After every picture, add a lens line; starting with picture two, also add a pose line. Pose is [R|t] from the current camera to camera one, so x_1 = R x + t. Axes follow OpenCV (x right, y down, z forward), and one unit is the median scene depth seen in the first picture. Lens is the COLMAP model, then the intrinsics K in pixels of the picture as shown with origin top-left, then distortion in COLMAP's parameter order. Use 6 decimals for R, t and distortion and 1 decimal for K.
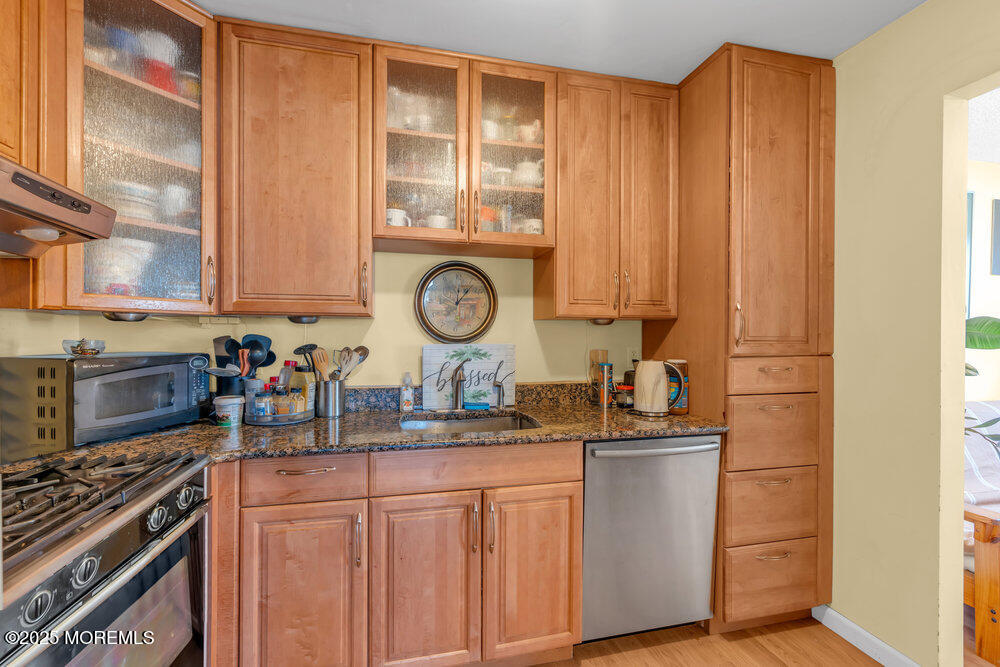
lens RADIAL K [[449.0, 0, 499.7], [0, 449.0, 330.1], [0, 0, 1]] dist [-0.009986, 0.000942]
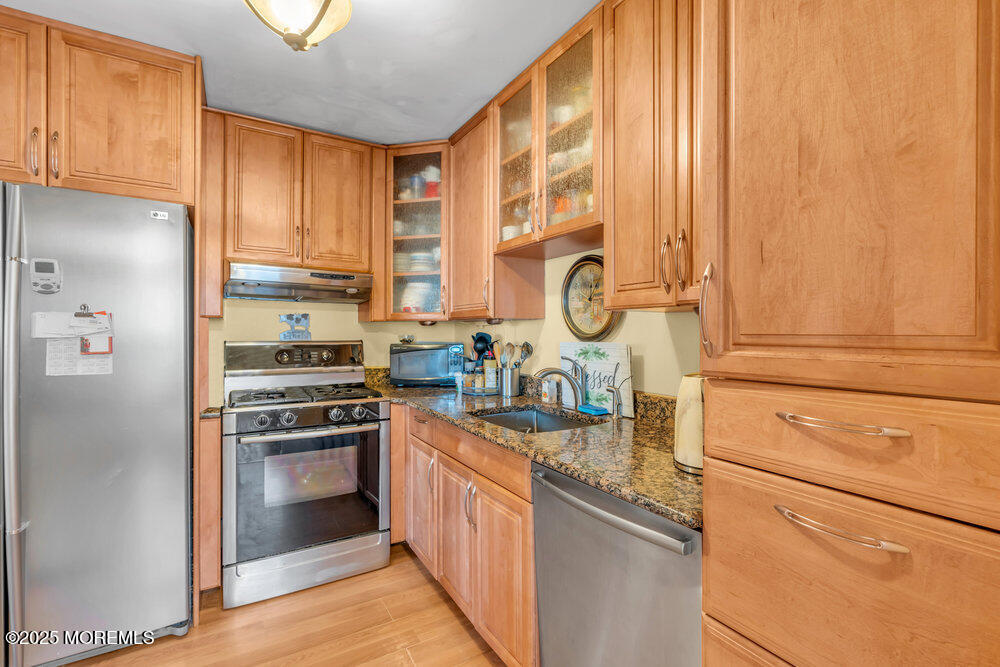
lens RADIAL K [[449.0, 0, 496.8], [0, 449.0, 335.2], [0, 0, 1]] dist [-0.009986, 0.000942]
pose [[0.271819, 0.003303, -0.962343, 0.778563], [0.008352, 0.999948, 0.005791, 0.009226], [0.962312, -0.009612, 0.271777, 0.557830]]
